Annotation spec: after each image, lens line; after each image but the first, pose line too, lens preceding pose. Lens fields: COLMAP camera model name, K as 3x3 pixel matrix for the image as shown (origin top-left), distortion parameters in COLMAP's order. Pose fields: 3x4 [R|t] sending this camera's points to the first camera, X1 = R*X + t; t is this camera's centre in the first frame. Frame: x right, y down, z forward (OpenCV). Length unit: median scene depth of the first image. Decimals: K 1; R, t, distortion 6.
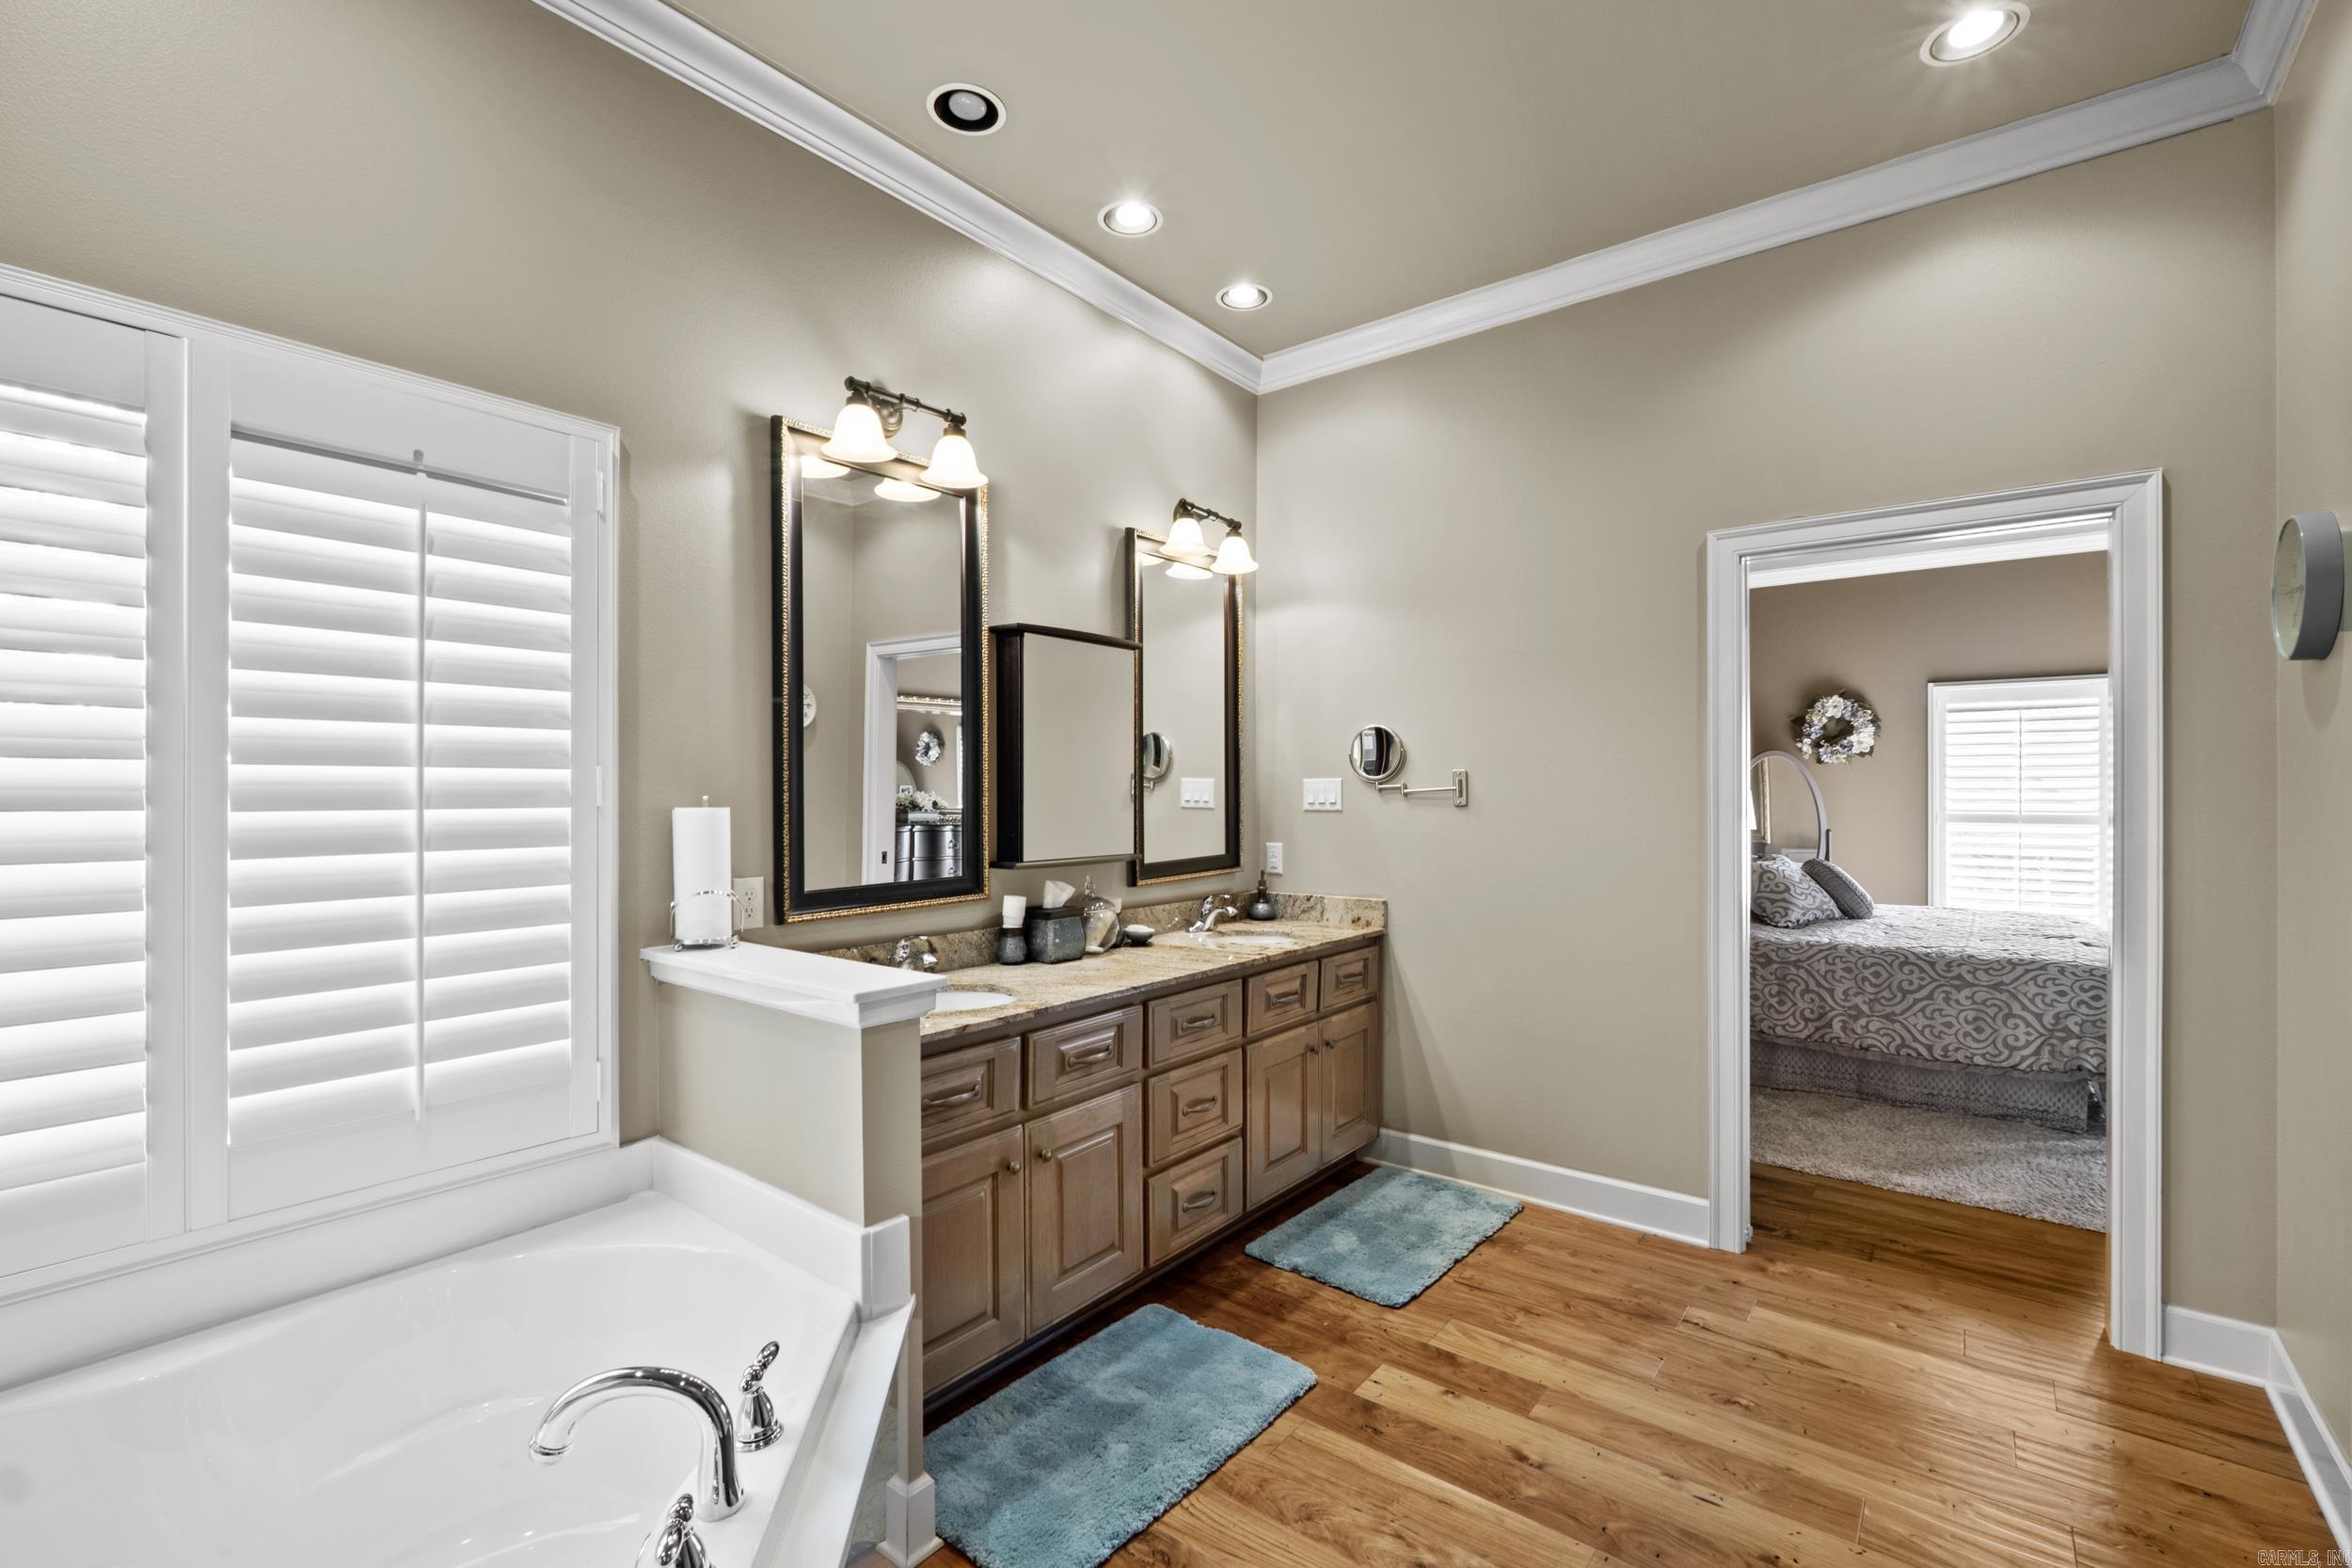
lens RADIAL K [[1023.1, 0, 1187.2], [0, 1023.1, 781.8], [0, 0, 1]] dist [-0.007243, 0.001058]
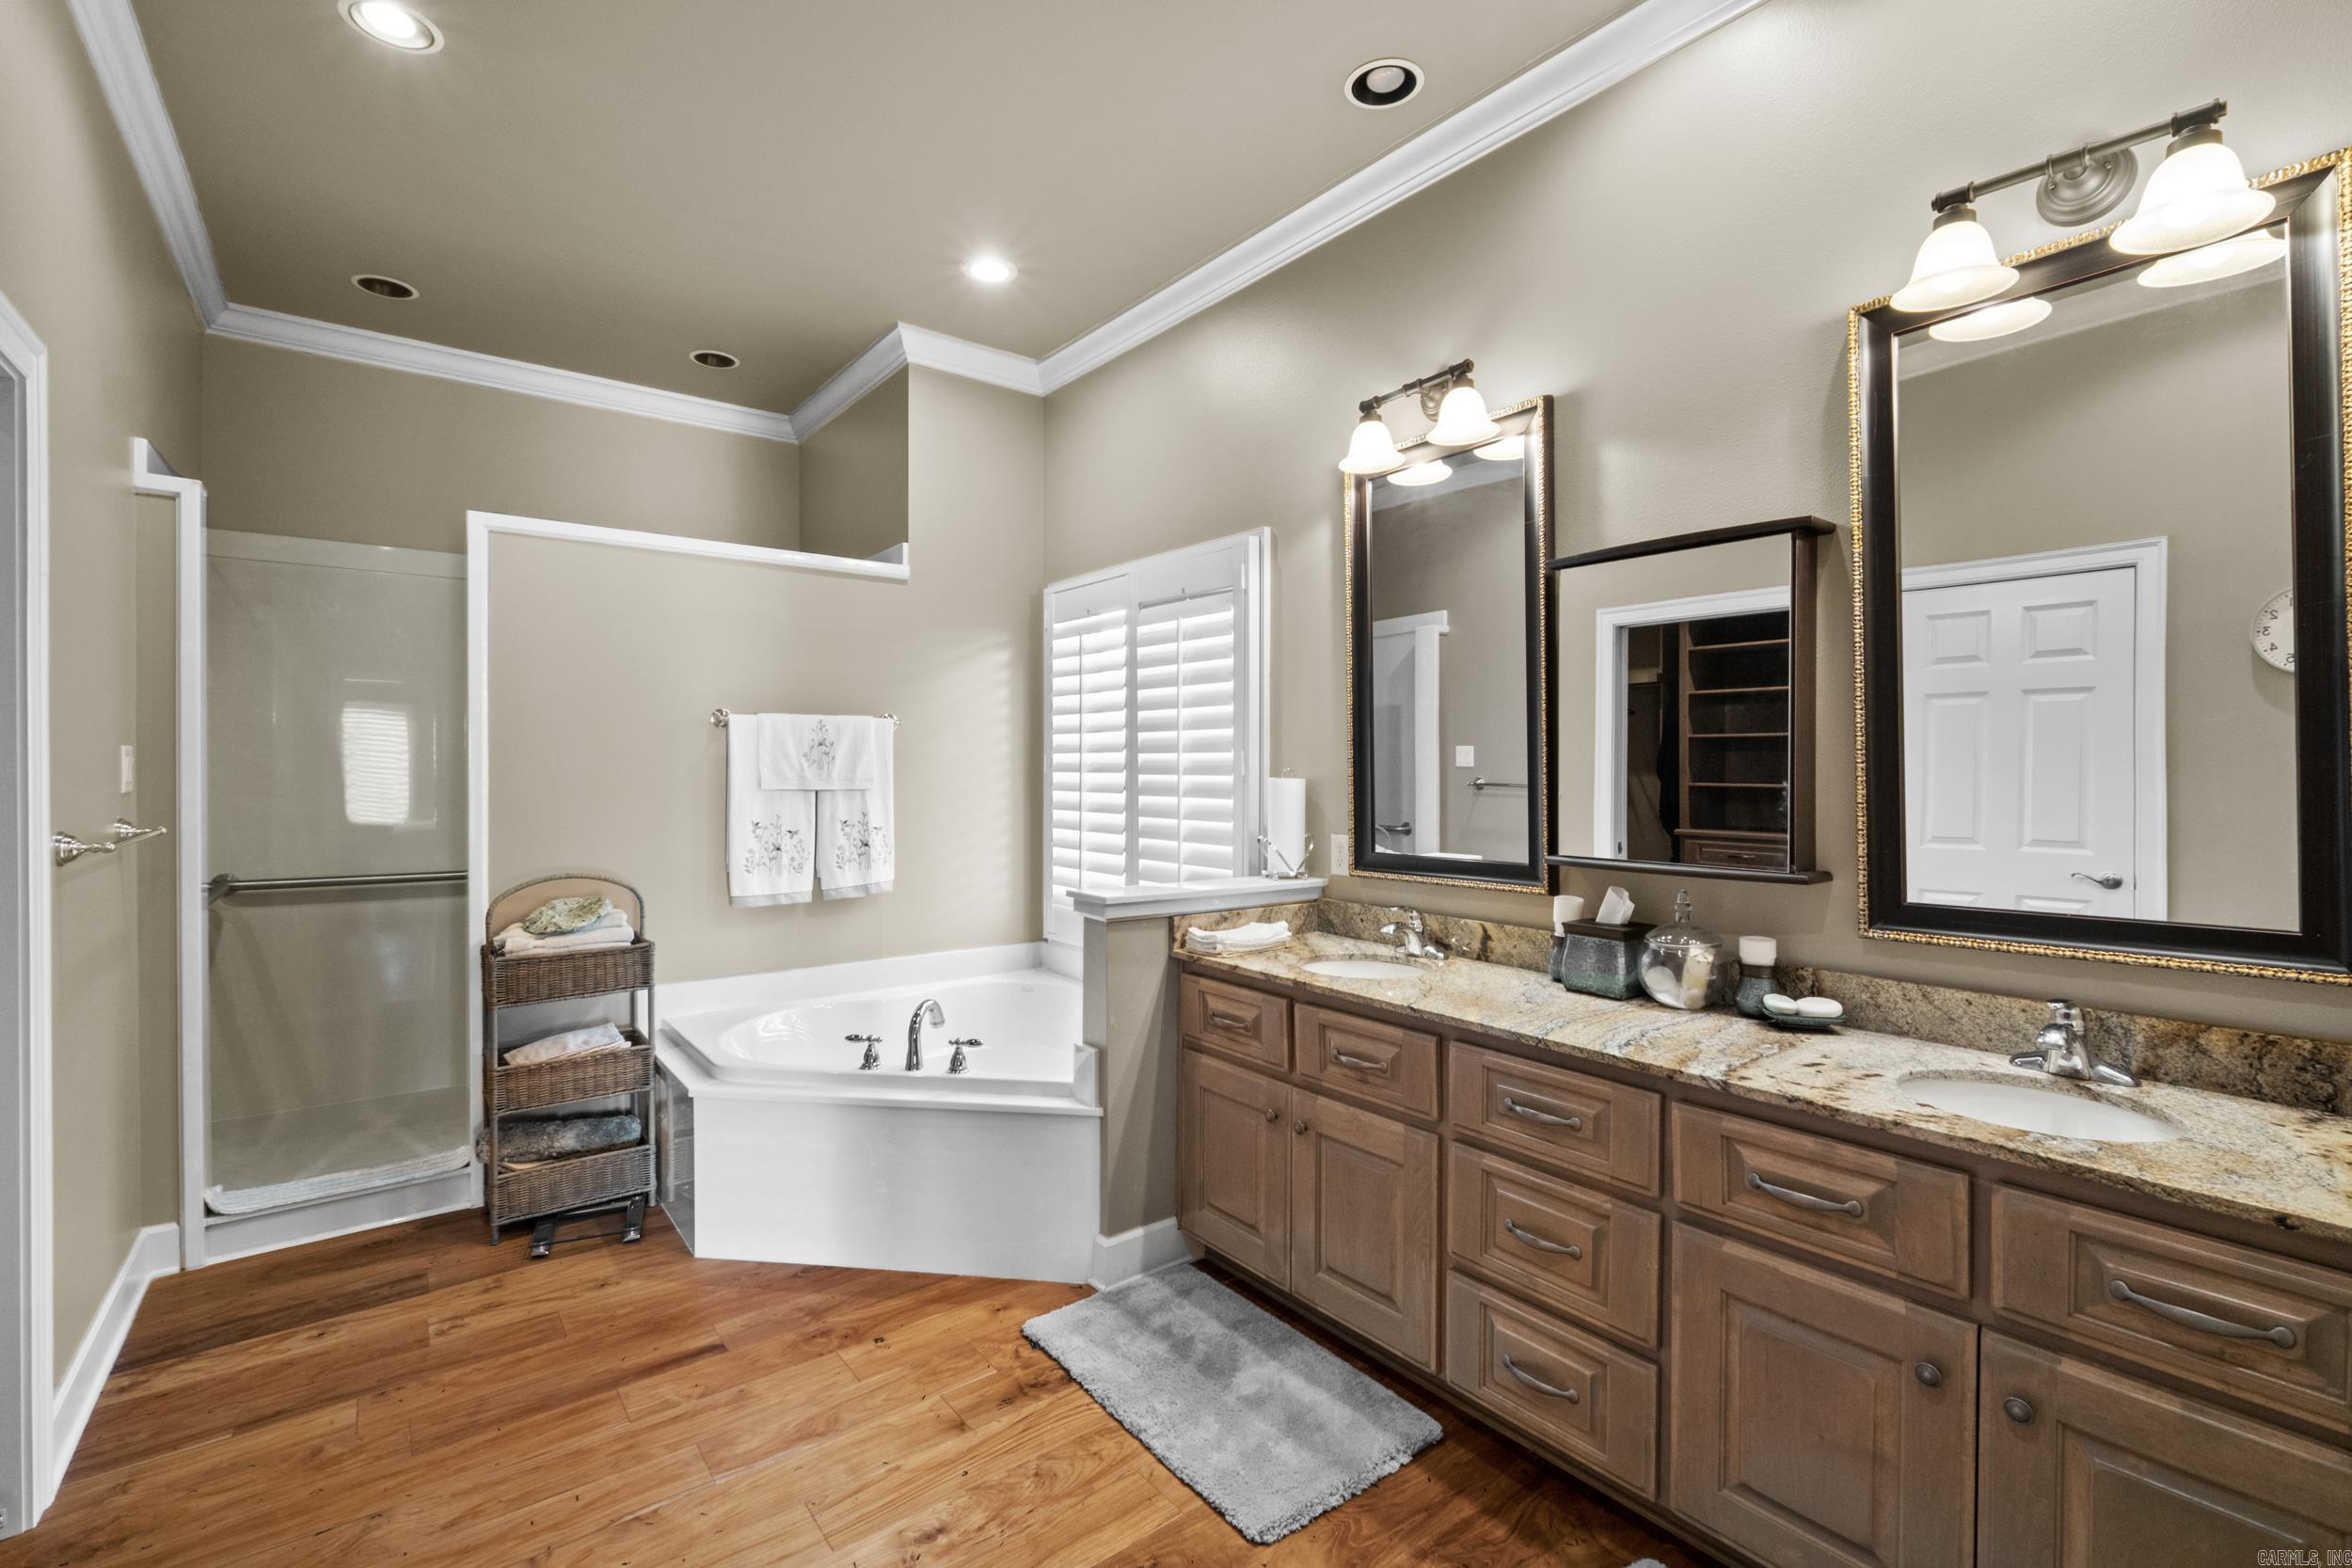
lens RADIAL K [[1023.1, 0, 1190.0], [0, 1023.1, 774.7], [0, 0, 1]] dist [-0.007243, 0.001058]
pose [[-0.224972, 0.005322, -0.974351, 0.758533], [-0.001326, 0.999982, 0.005768, 0.010526], [0.974364, 0.002589, -0.224961, 0.982138]]
